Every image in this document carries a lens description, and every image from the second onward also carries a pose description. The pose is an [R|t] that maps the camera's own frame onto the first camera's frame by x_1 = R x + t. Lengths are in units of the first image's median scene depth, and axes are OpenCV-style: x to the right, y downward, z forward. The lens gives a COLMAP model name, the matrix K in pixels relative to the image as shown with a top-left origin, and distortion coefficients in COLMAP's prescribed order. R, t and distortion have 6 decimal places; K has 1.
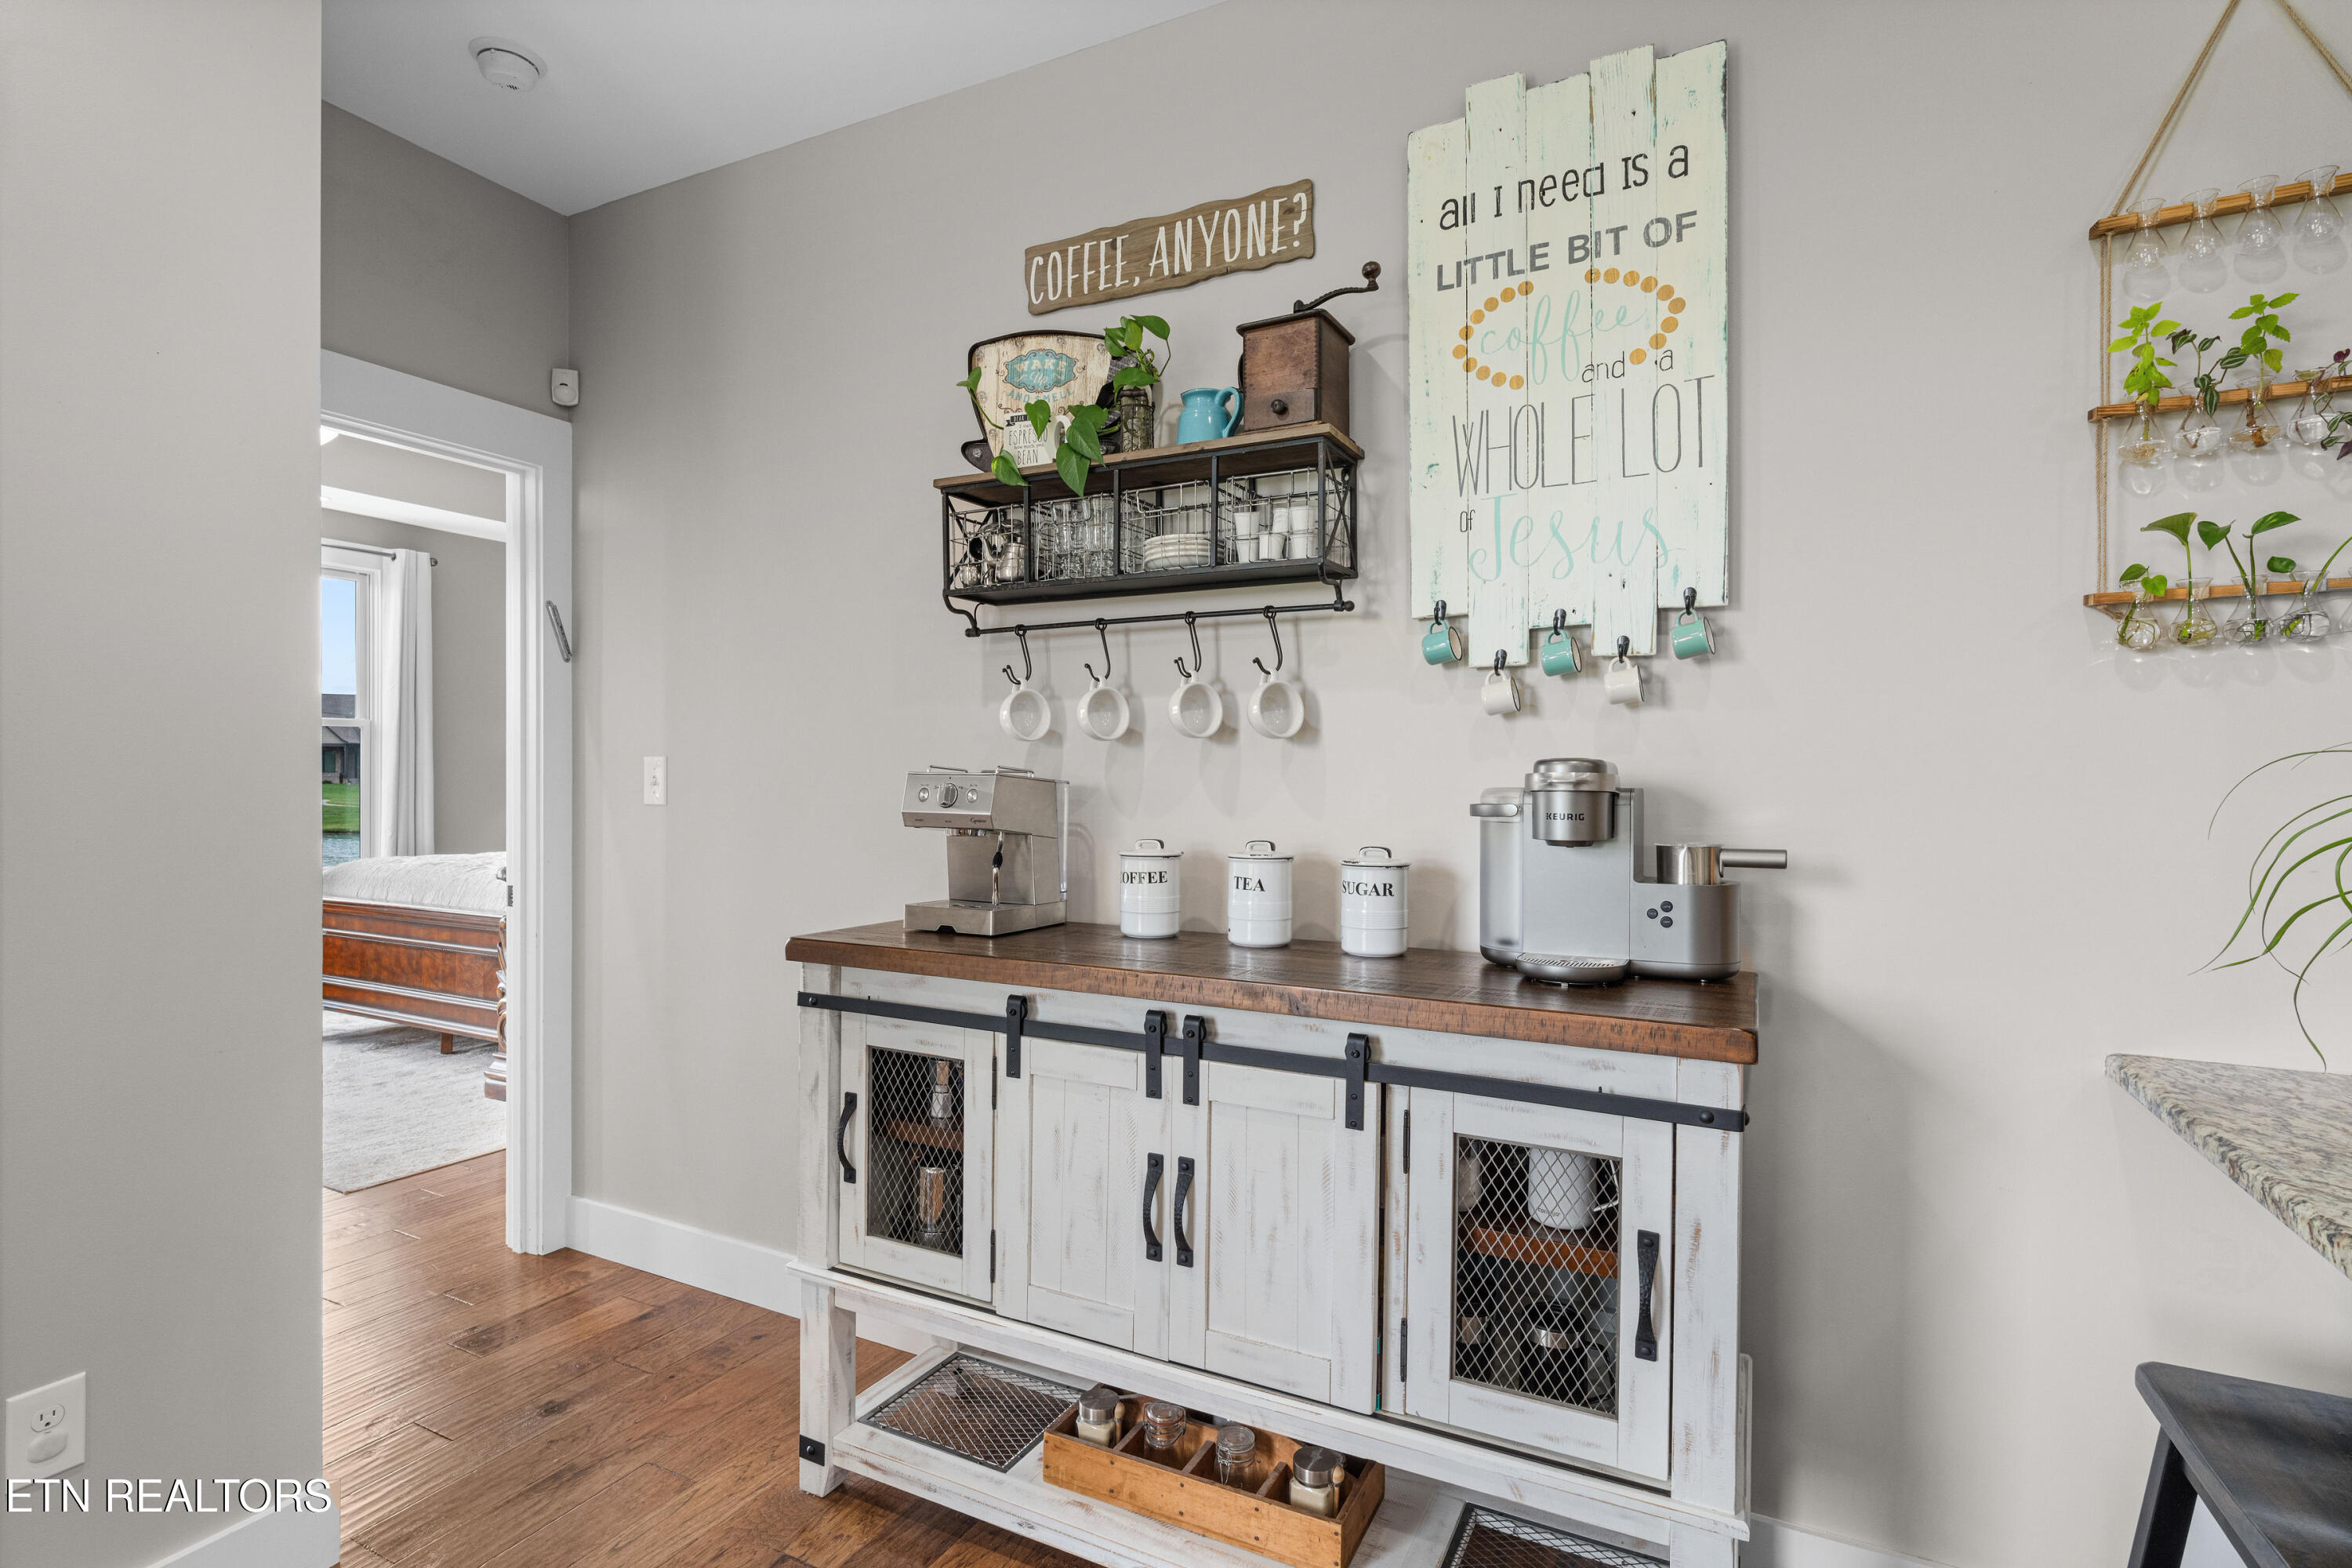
lens RADIAL K [[1125.1, 0, 1168.6], [0, 1125.1, 791.1], [0, 0, 1]] dist [-0.005702, 0.002985]
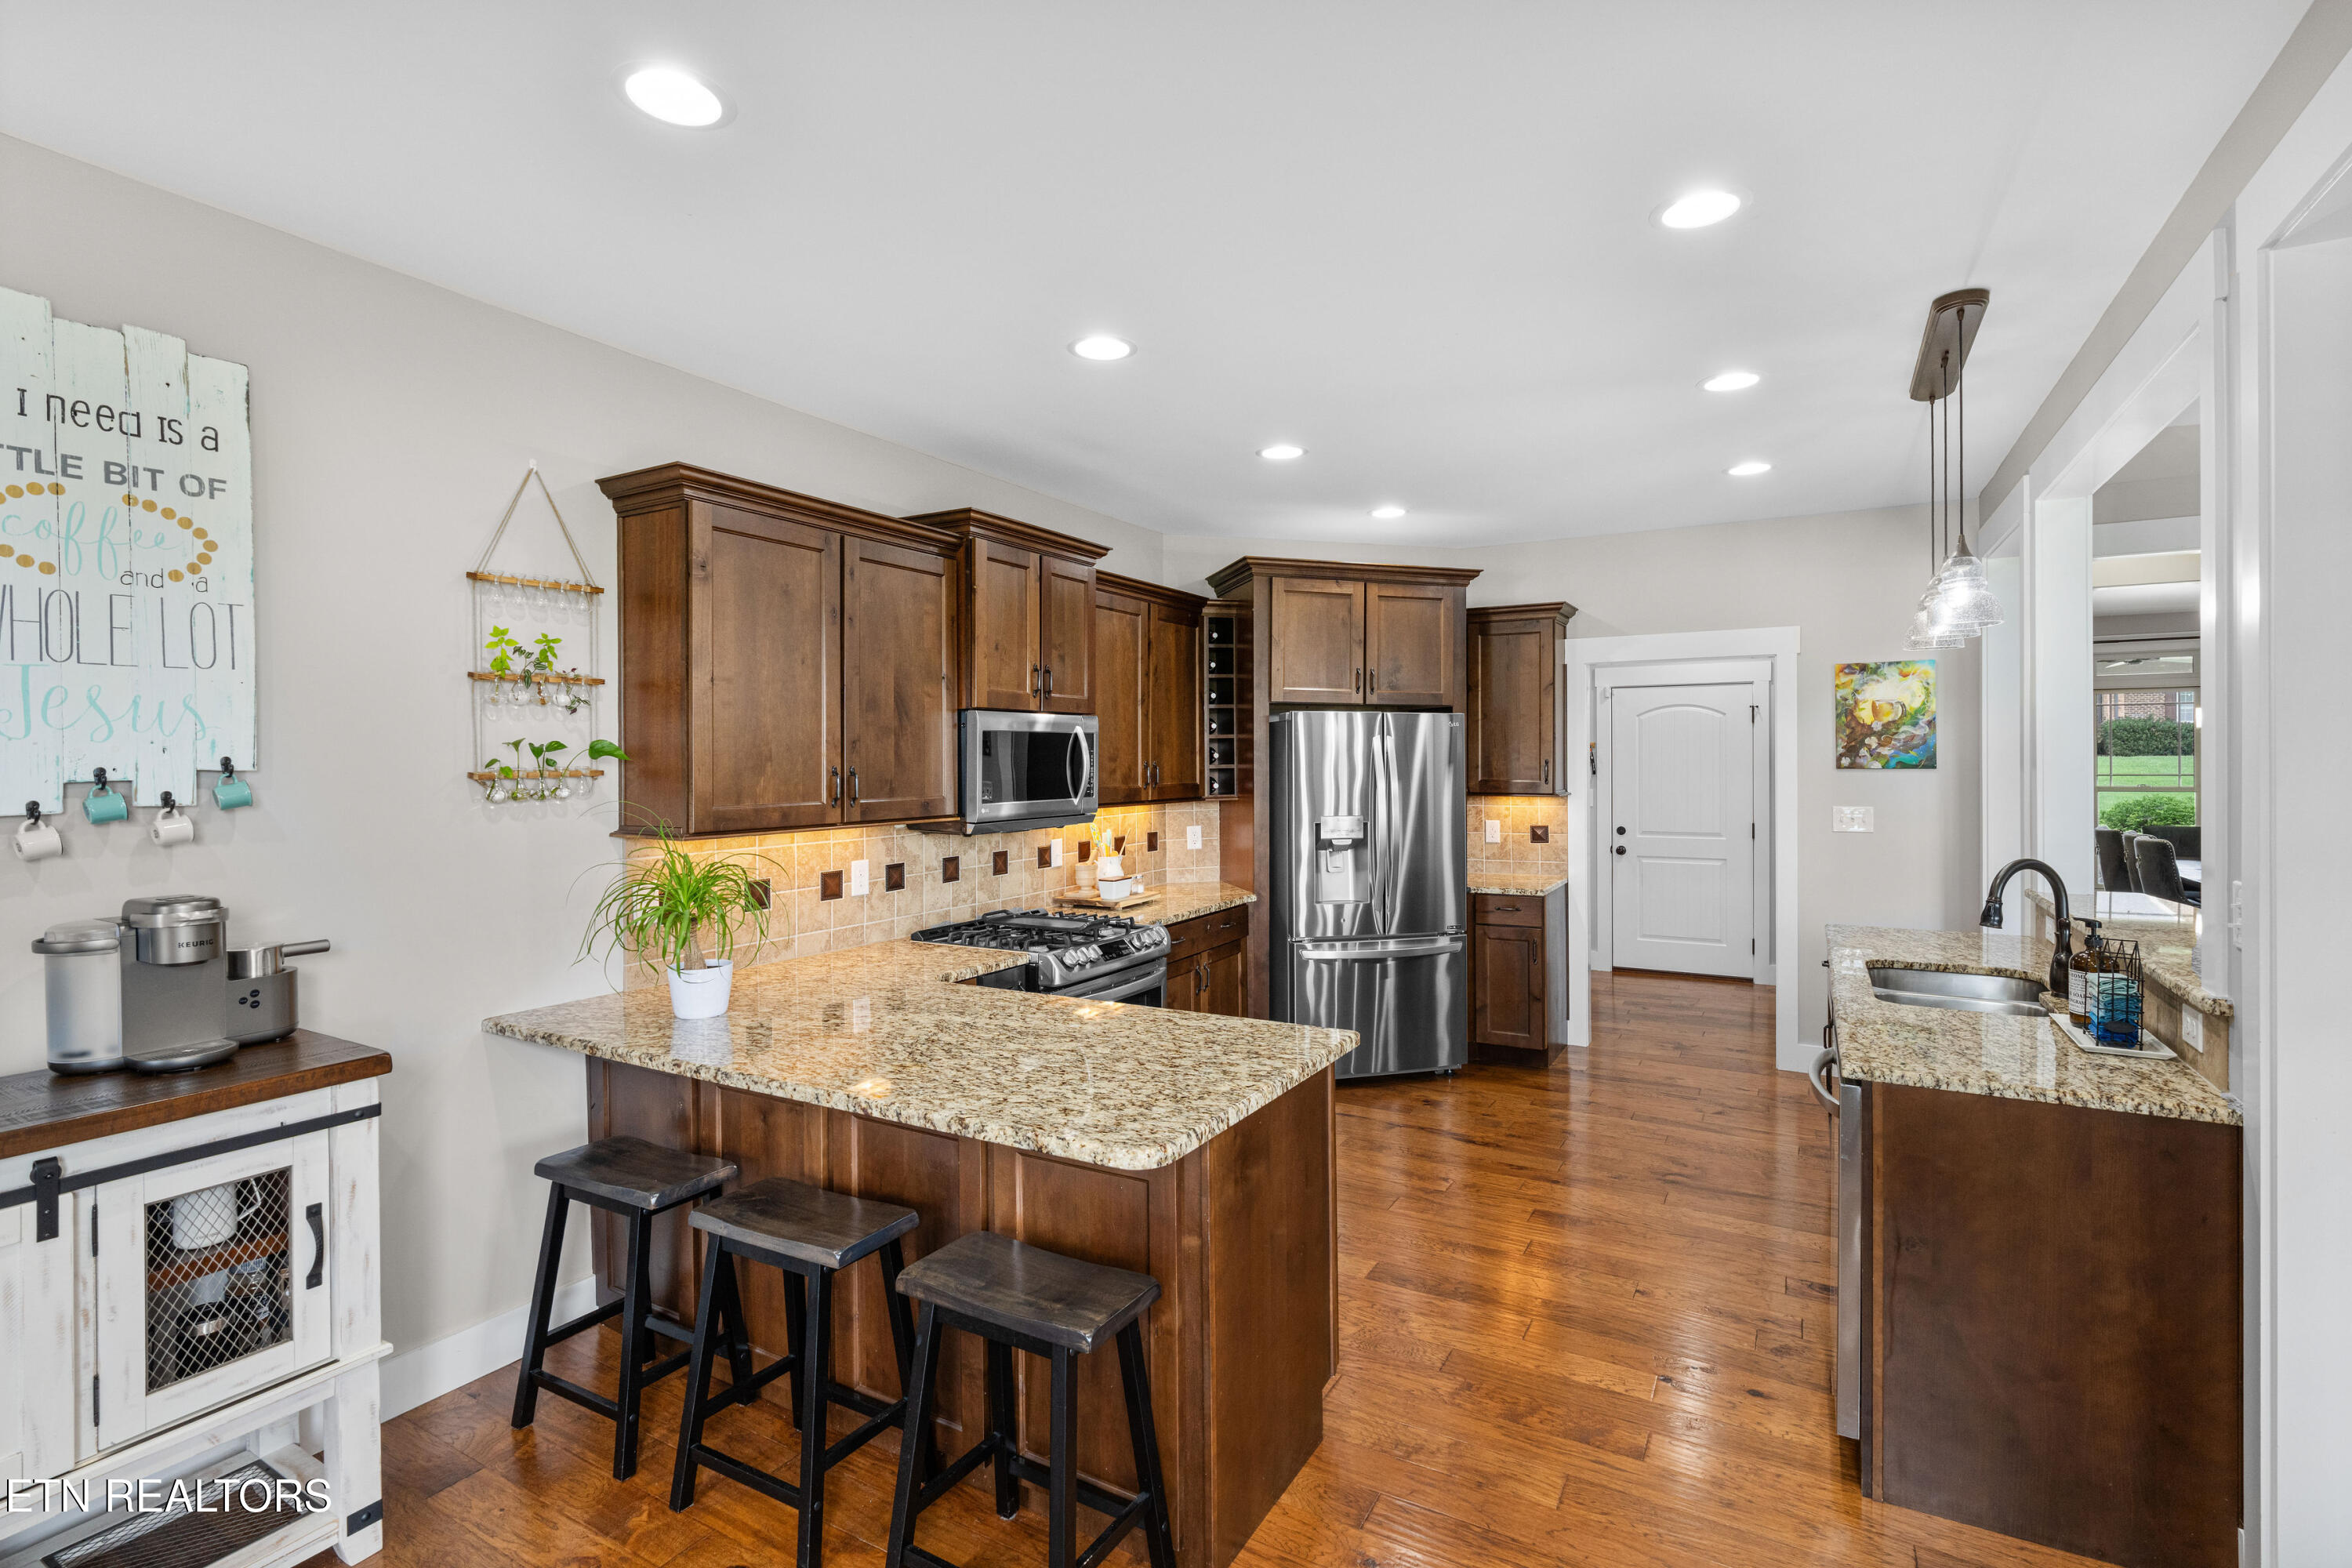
lens RADIAL K [[1077.3, 0, 1193.6], [0, 1077.3, 768.5], [0, 0, 1]] dist [-0.007343, 0.003406]
pose [[0.047158, -0.016941, 0.998744, -0.773257], [0.011454, 0.999800, 0.016418, -0.173460], [-0.998822, 0.010665, 0.047343, -0.229175]]
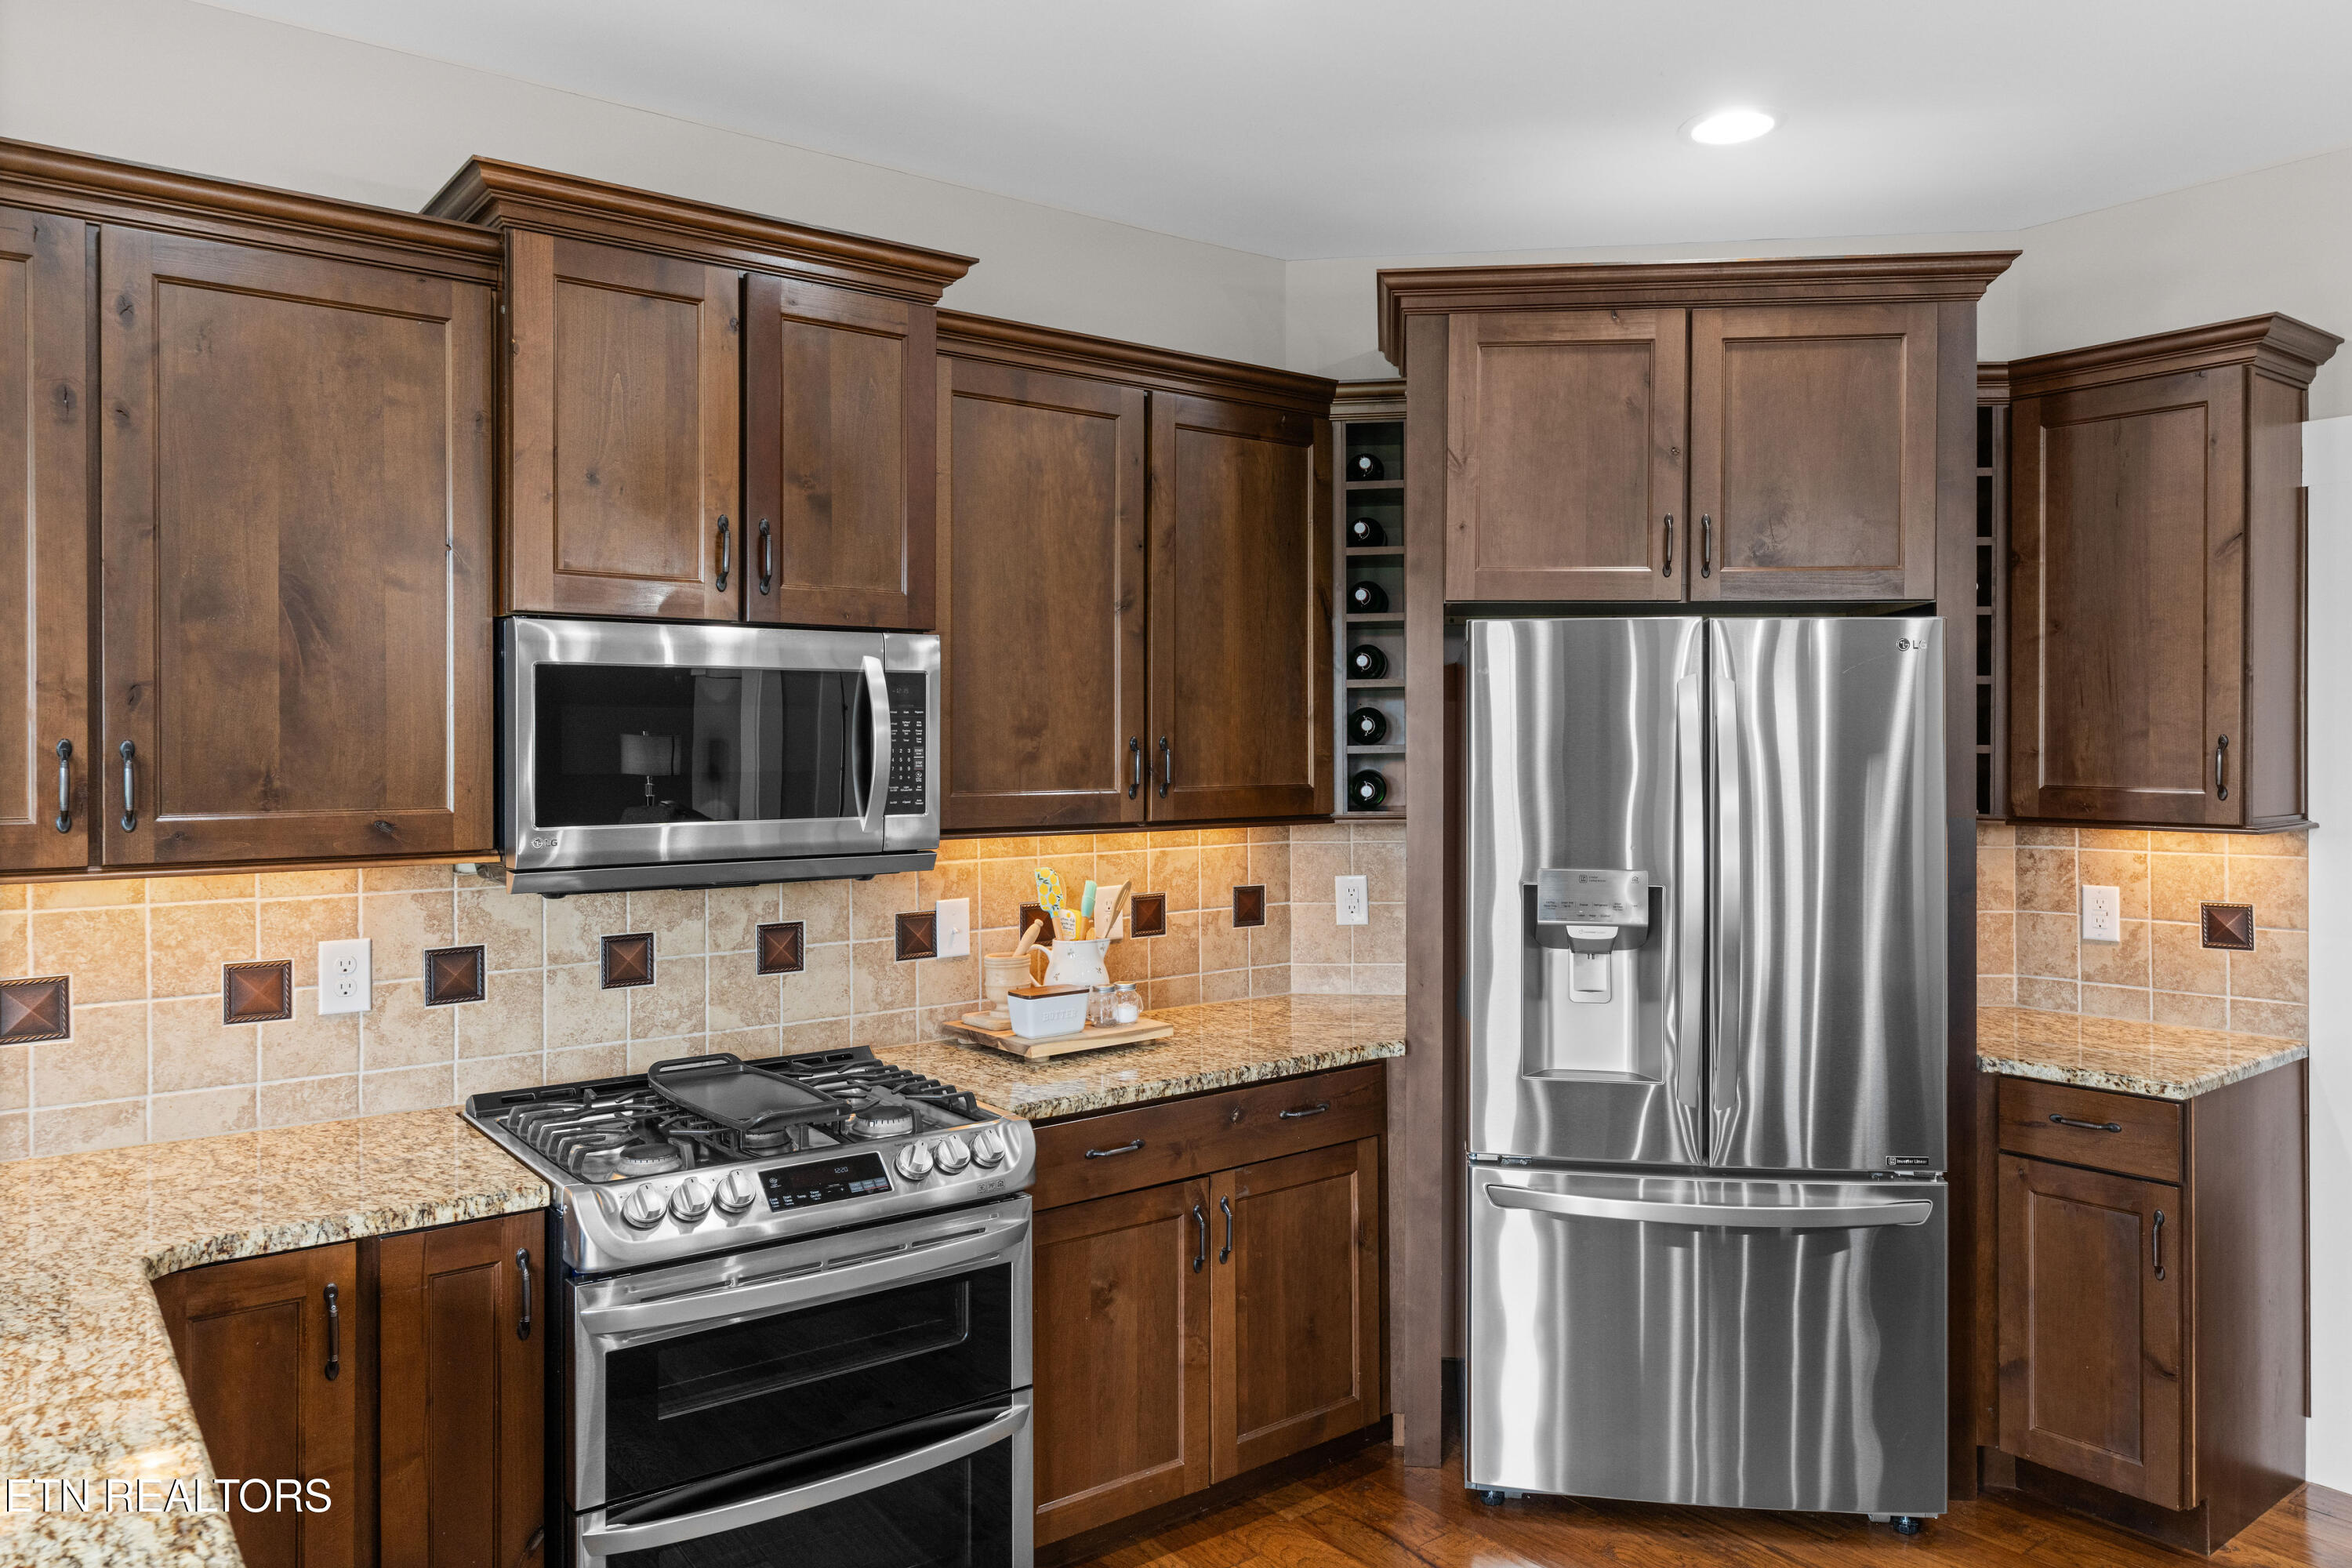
lens RADIAL K [[1609.3, 0, 1188.8], [0, 1609.3, 754.7], [0, 0, 1]] dist [0.003575, -0.000300]
pose [[0.429410, -0.015678, 0.902974, 0.328240], [0.010424, 0.999869, 0.012404, -0.148579], [-0.903050, 0.004086, 0.429517, -0.858423]]
